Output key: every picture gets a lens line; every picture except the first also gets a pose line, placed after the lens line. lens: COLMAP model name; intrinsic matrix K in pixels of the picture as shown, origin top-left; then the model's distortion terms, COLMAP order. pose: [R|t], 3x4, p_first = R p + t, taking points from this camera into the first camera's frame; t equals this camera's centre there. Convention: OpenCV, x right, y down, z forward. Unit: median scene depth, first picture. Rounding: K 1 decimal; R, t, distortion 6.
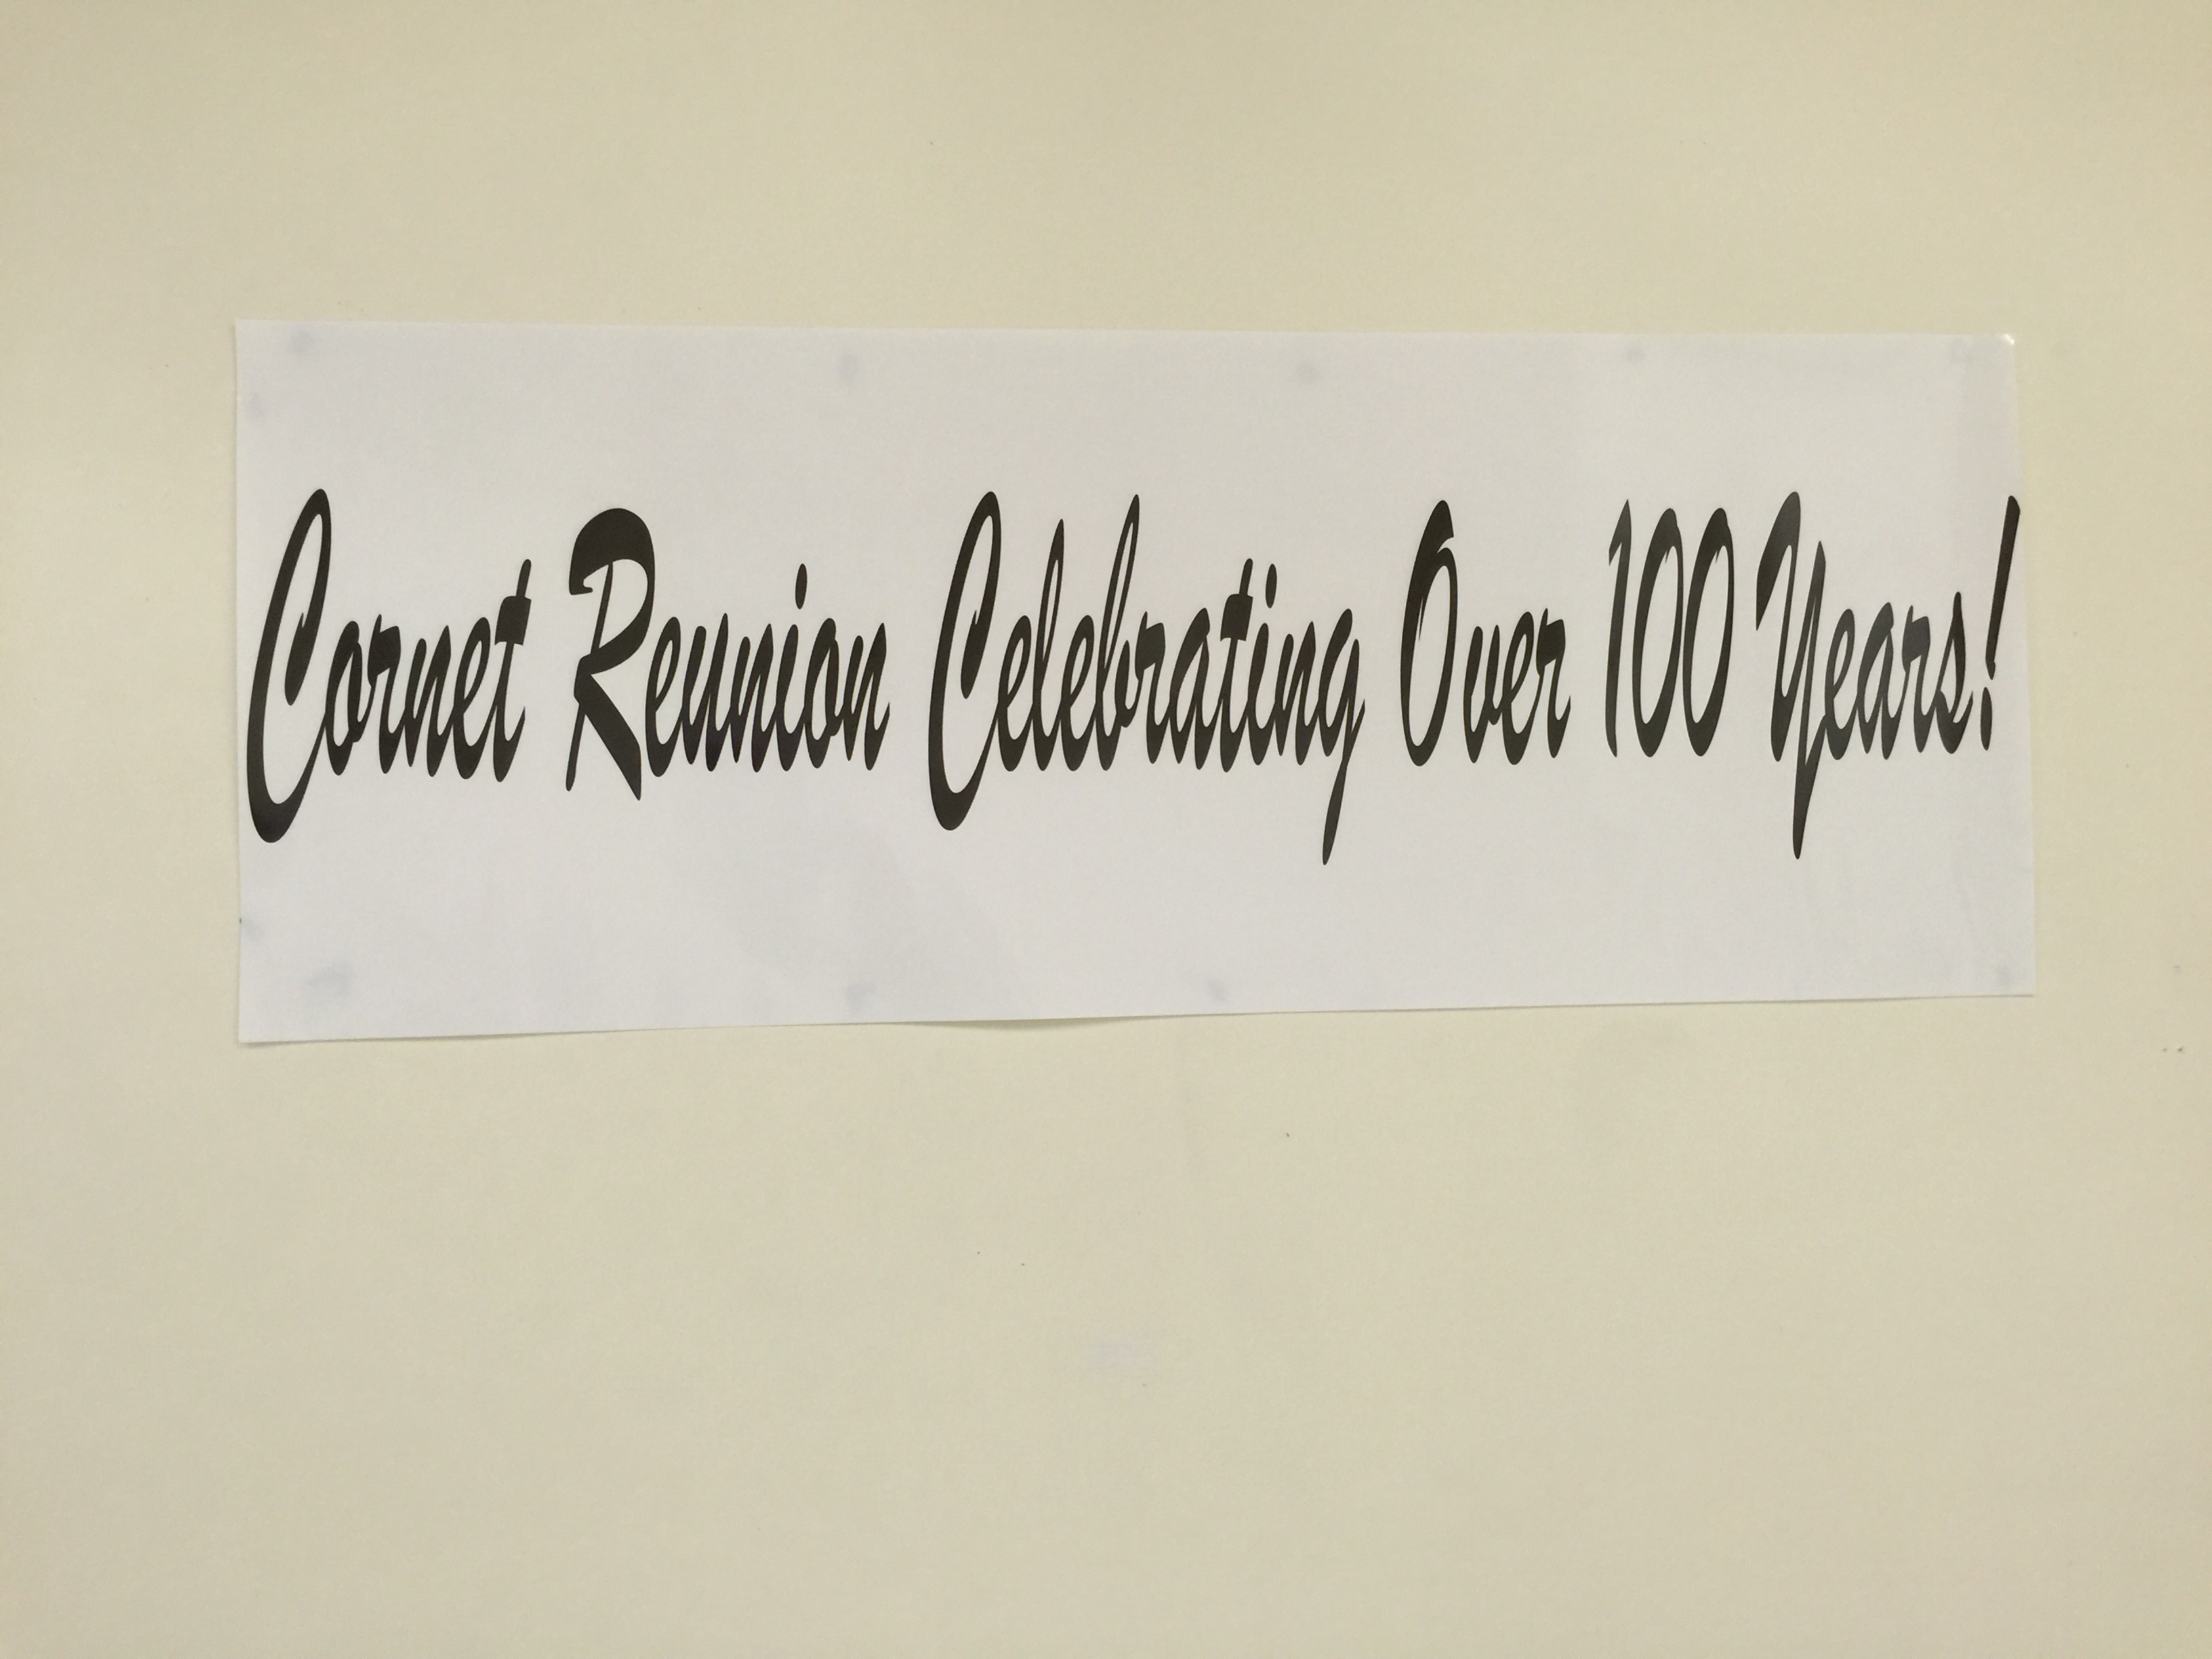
lens RADIAL K [[1870.2, 0, 1089.9], [0, 1870.2, 823.5], [0, 0, 1]] dist [0.077044, -0.119211]
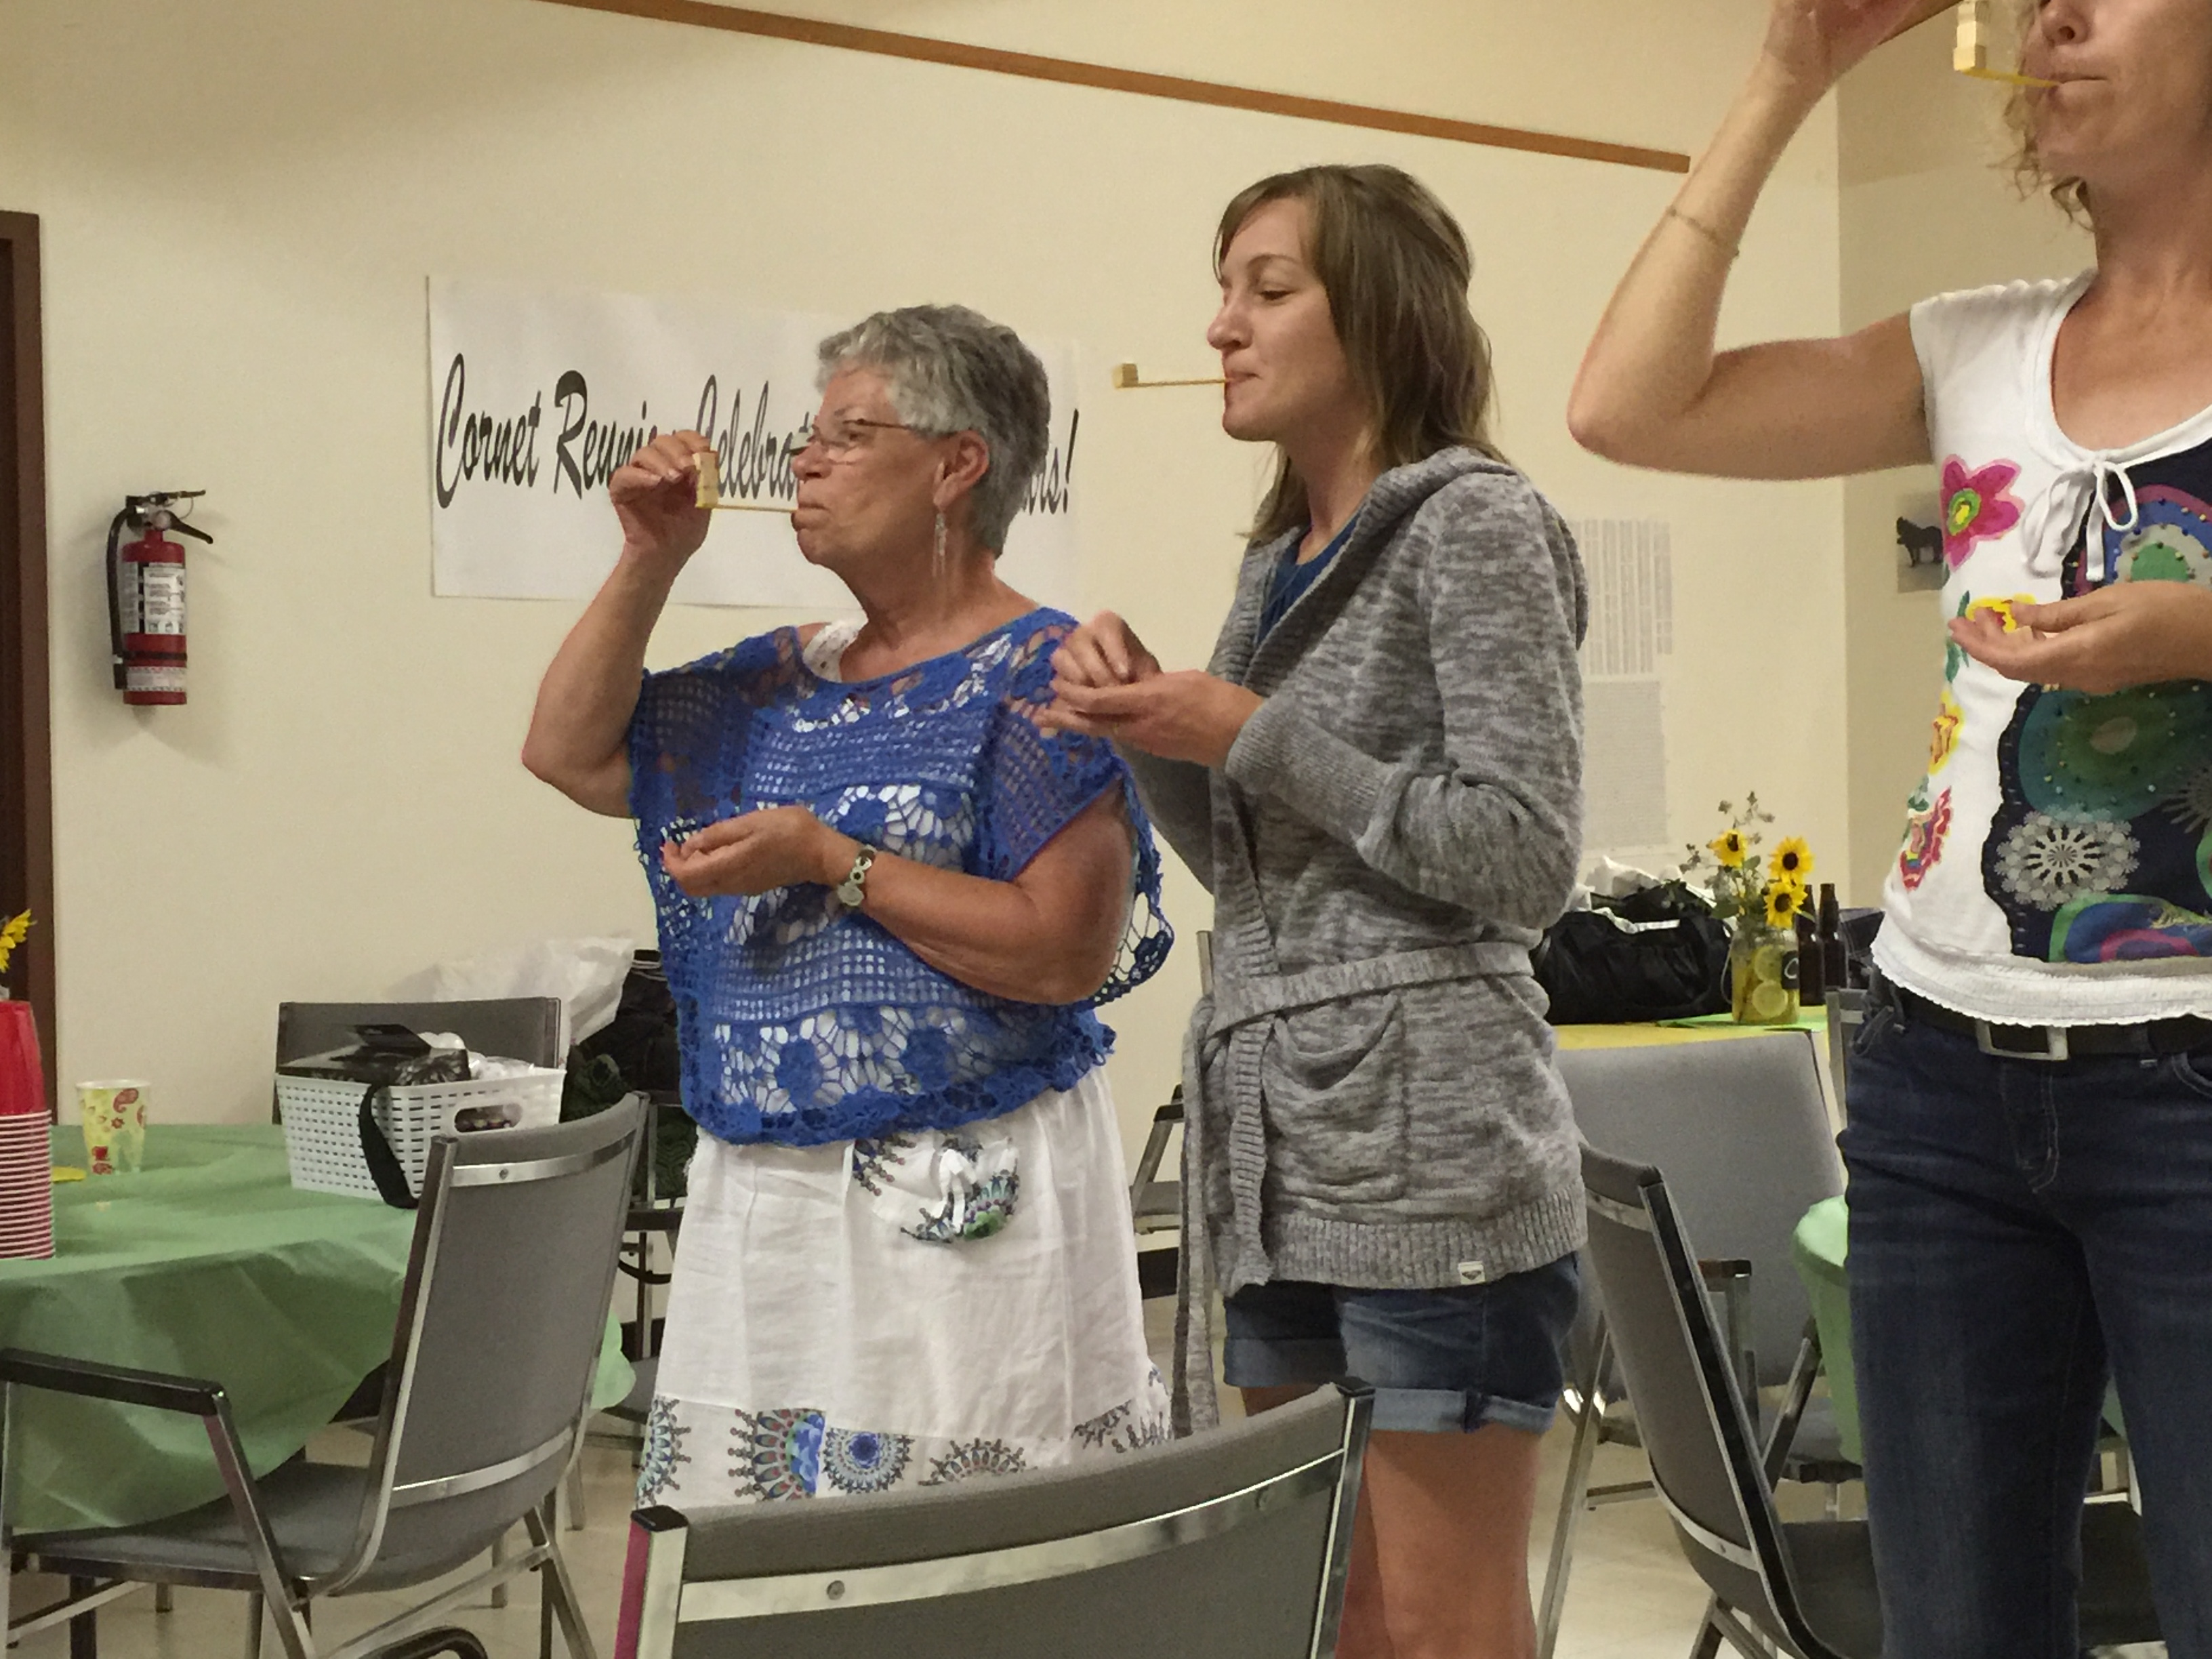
lens RADIAL K [[3284.6, 0, 1106.0], [0, 3284.6, 829.5], [0, 0, 1]] dist [0.016353, -0.009221]
pose [[0.831579, 0.008086, 0.555347, -1.932708], [-0.049910, 0.996937, 0.060219, 0.115576], [-0.553159, -0.077795, 0.829435, -2.718757]]
